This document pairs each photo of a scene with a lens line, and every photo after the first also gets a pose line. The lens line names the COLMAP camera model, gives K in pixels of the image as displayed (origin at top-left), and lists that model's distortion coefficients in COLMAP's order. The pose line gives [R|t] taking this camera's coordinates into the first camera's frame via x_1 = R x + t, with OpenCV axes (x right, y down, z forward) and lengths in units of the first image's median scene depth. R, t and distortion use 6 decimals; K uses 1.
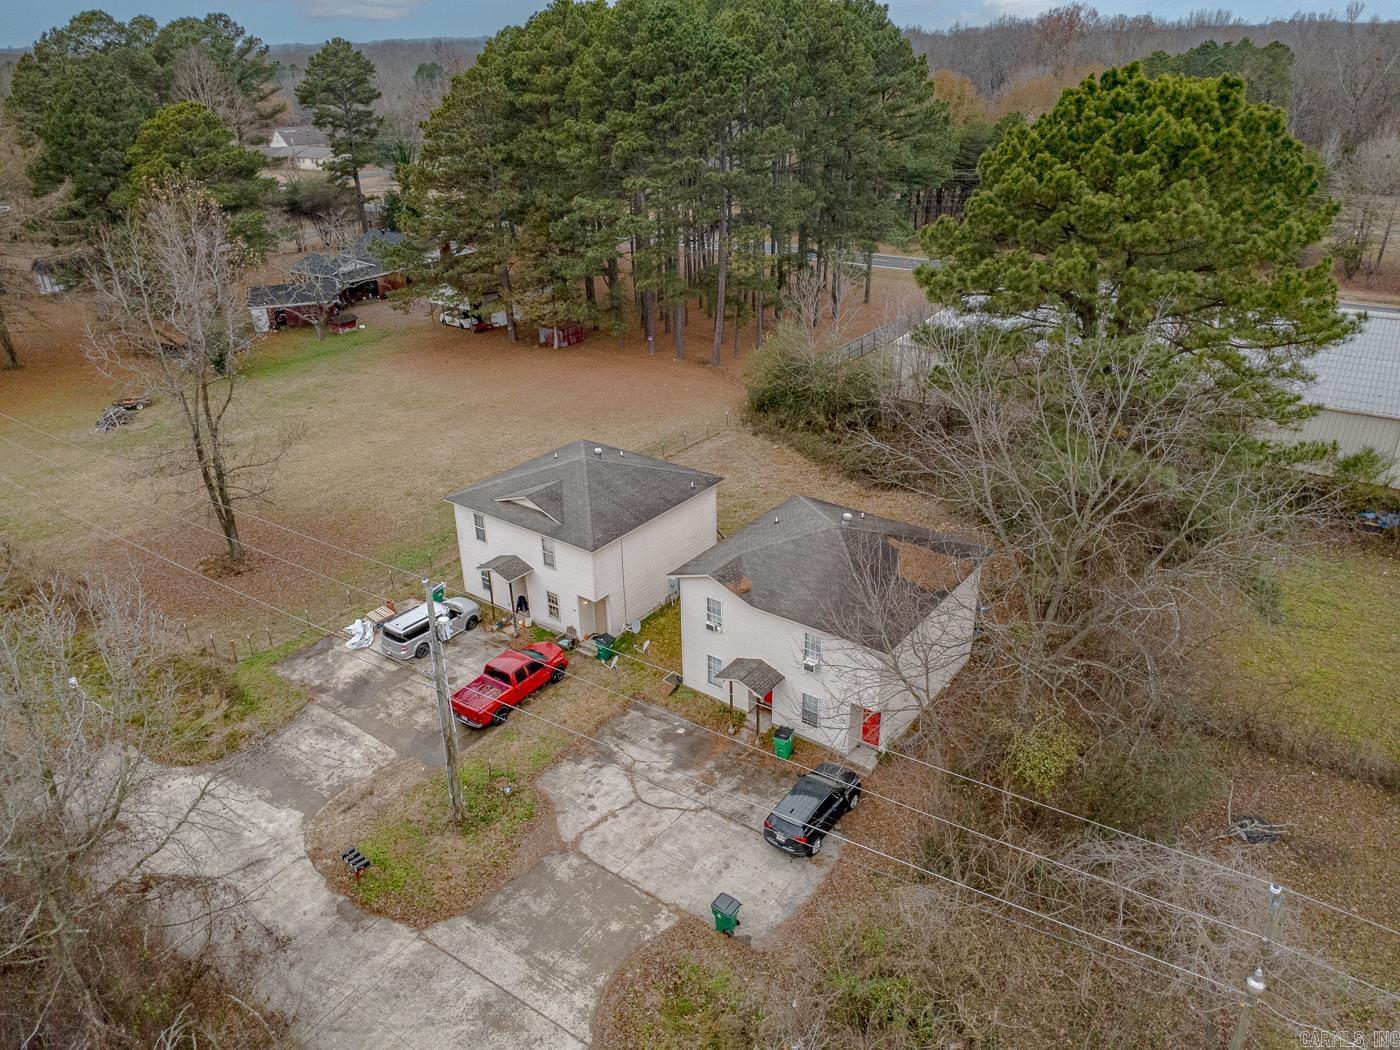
lens RADIAL K [[986.1, 0, 700.0], [0, 986.1, 525.0], [0, 0, 1]] dist [0.013313, -0.008586]
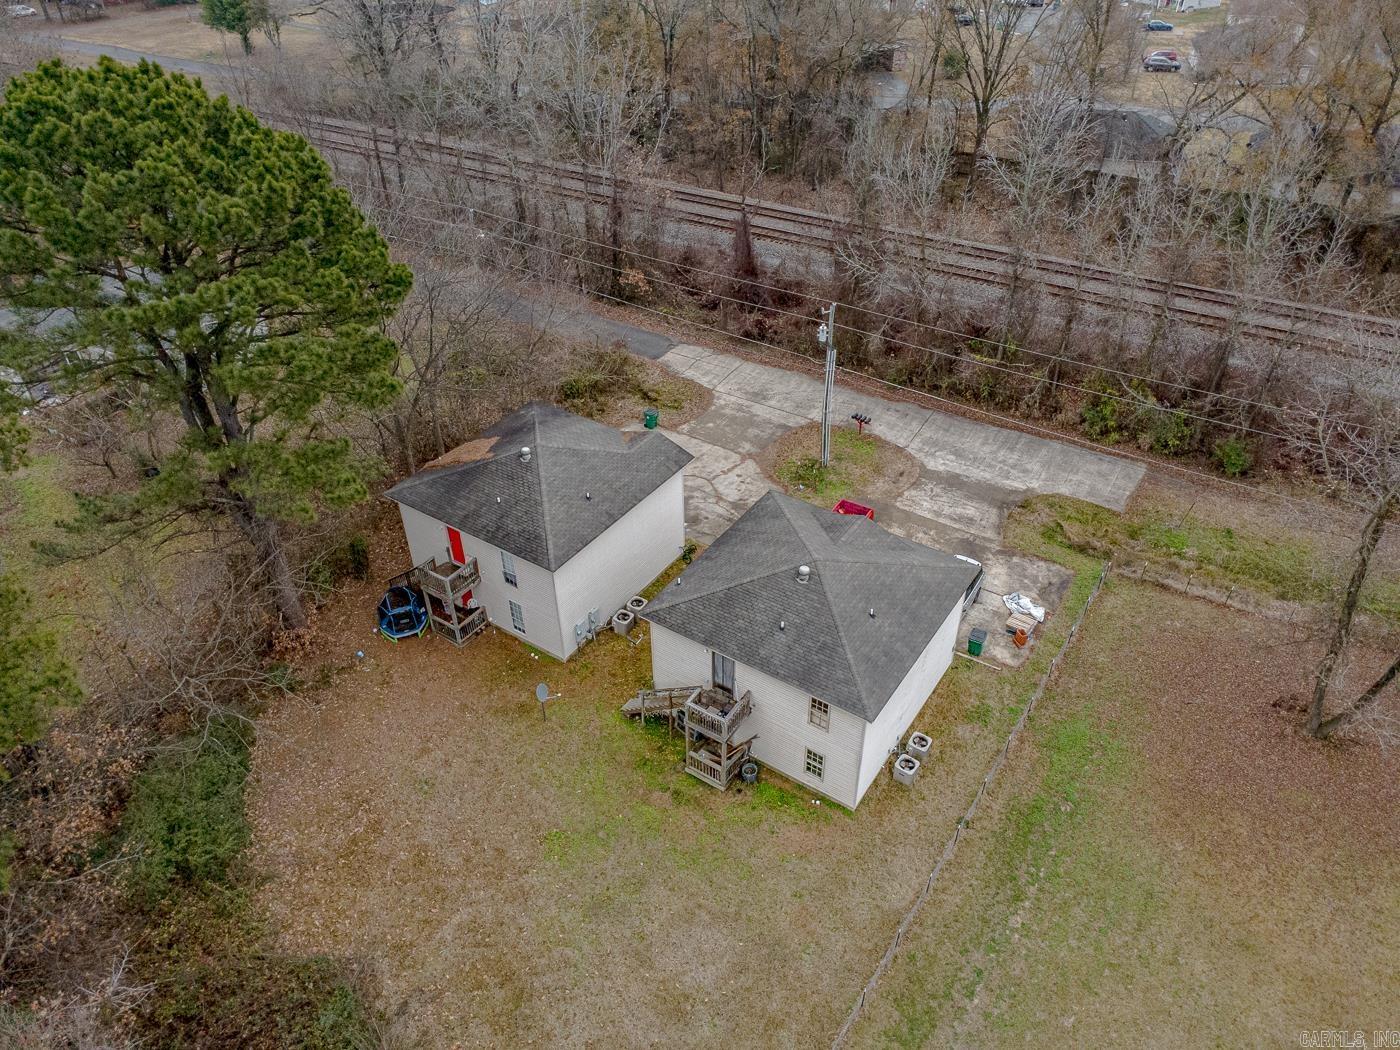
lens RADIAL K [[986.1, 0, 700.0], [0, 986.1, 525.0], [0, 0, 1]] dist [0.013313, -0.008586]
pose [[-0.998534, 0.049993, -0.020768, -0.011494], [0.004179, 0.453670, 0.891160, -0.812513], [0.053974, 0.889766, -0.453214, 1.386166]]
